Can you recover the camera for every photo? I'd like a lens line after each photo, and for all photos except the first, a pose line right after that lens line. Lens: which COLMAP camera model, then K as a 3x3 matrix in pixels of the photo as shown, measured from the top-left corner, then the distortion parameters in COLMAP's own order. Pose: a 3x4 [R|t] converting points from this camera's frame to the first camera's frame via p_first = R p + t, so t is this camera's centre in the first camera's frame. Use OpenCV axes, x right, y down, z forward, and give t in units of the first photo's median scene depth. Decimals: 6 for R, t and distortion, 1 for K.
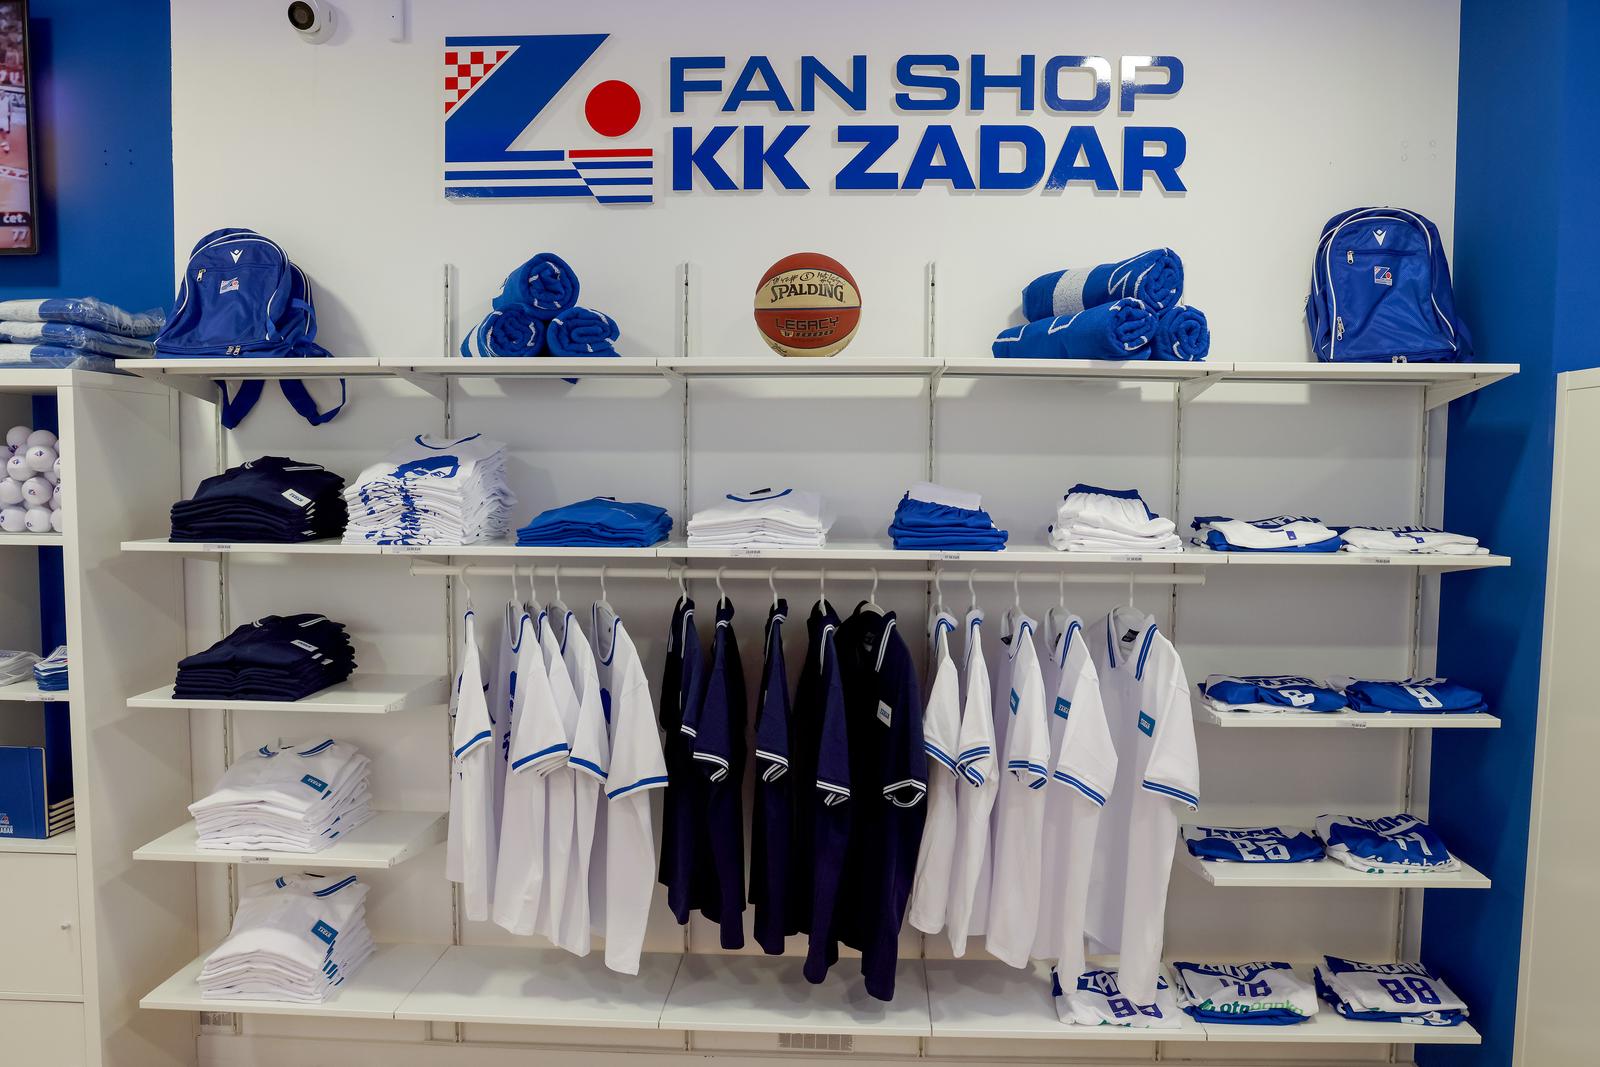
lens RADIAL K [[1097.6, 0, 800.0], [0, 1097.6, 533.5], [0, 0, 1]] dist [-0.085448, 0.051836]
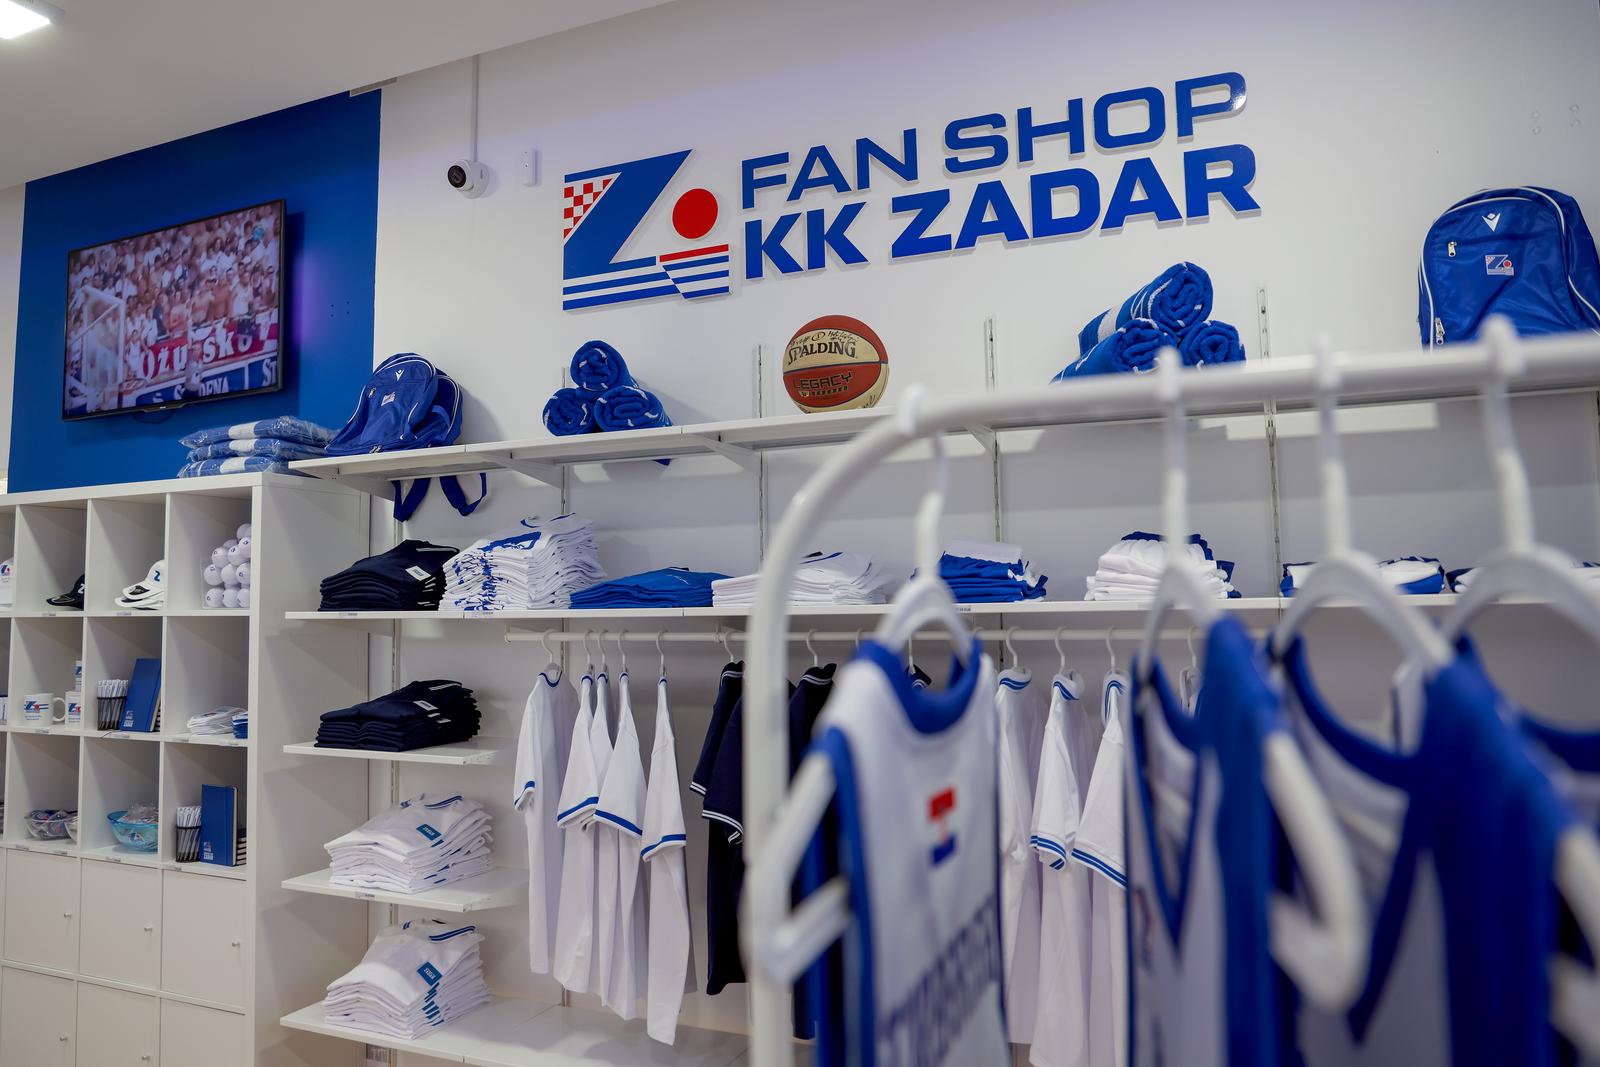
lens RADIAL K [[1066.3, 0, 795.0], [0, 1066.3, 502.6], [0, 0, 1]] dist [-0.089585, 0.058679]
pose [[0.938637, -0.054728, -0.340537, 0.278263], [0.003707, 0.988874, -0.148708, 0.057514], [0.344887, 0.138320, 0.928397, 0.083038]]
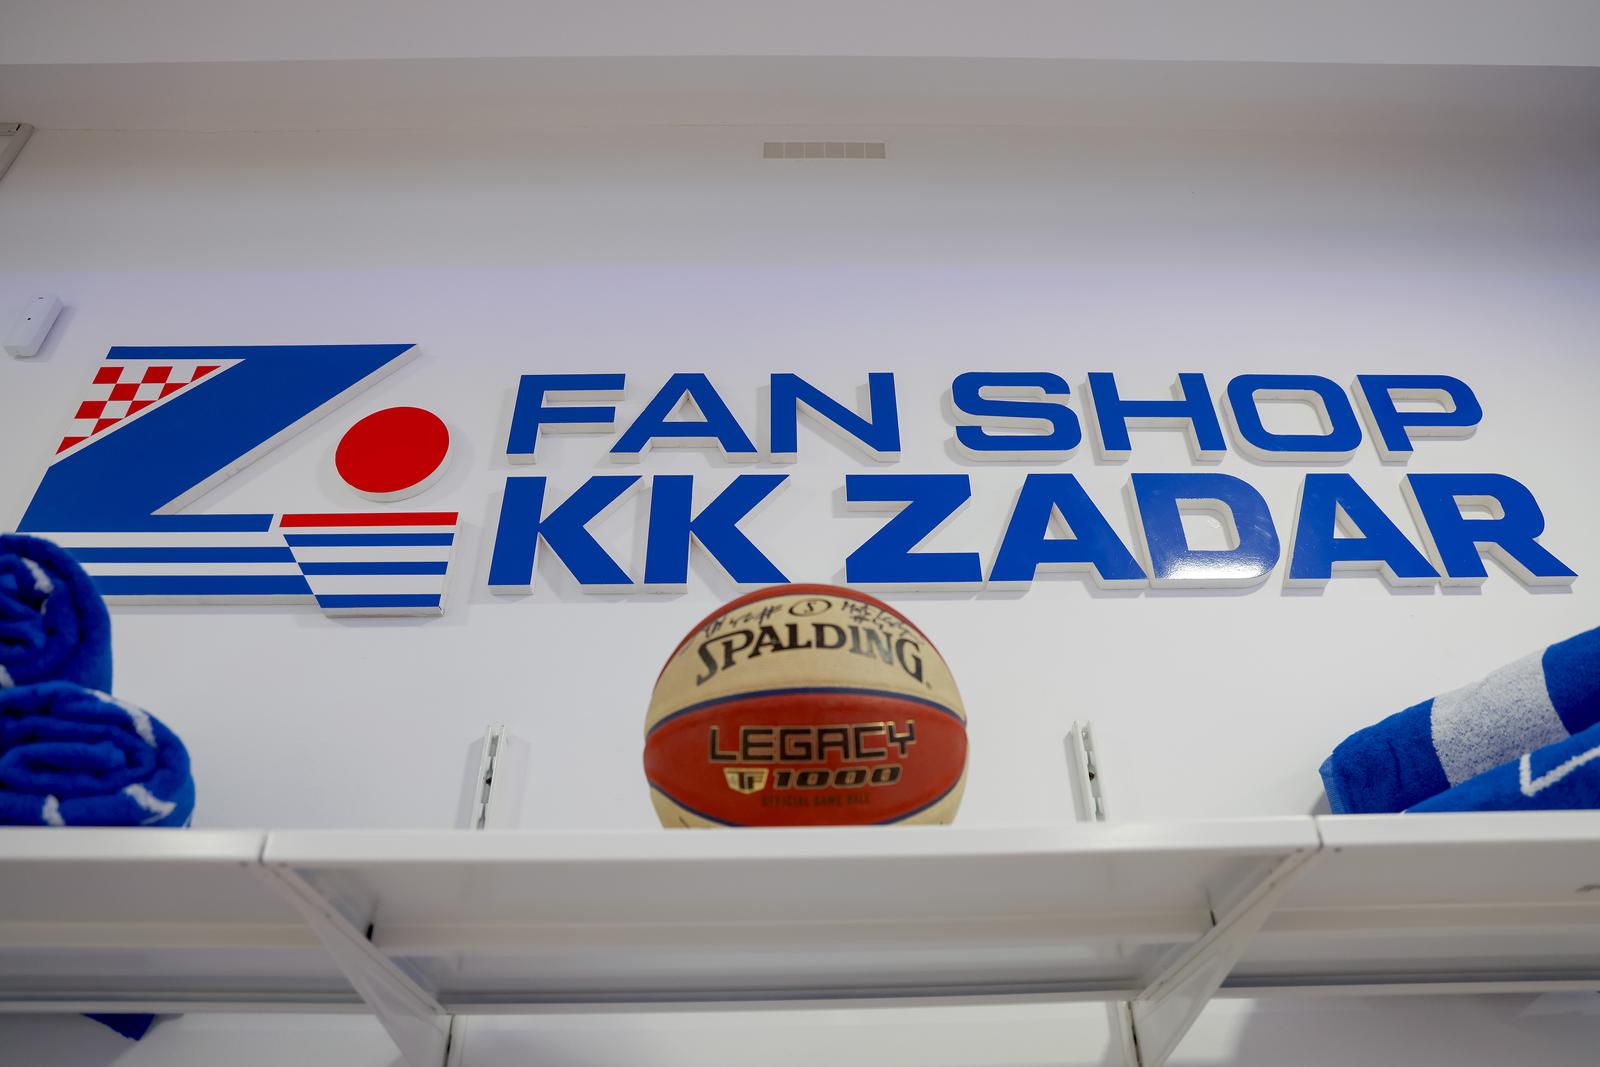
lens RADIAL K [[1097.6, 0, 800.0], [0, 1097.6, 533.5], [0, 0, 1]] dist [-0.085448, 0.051836]
pose [[0.998250, 0.016089, 0.056908, -0.013708], [0.024400, 0.764513, -0.644147, -0.037203], [-0.053871, 0.644408, 0.762782, 0.651279]]
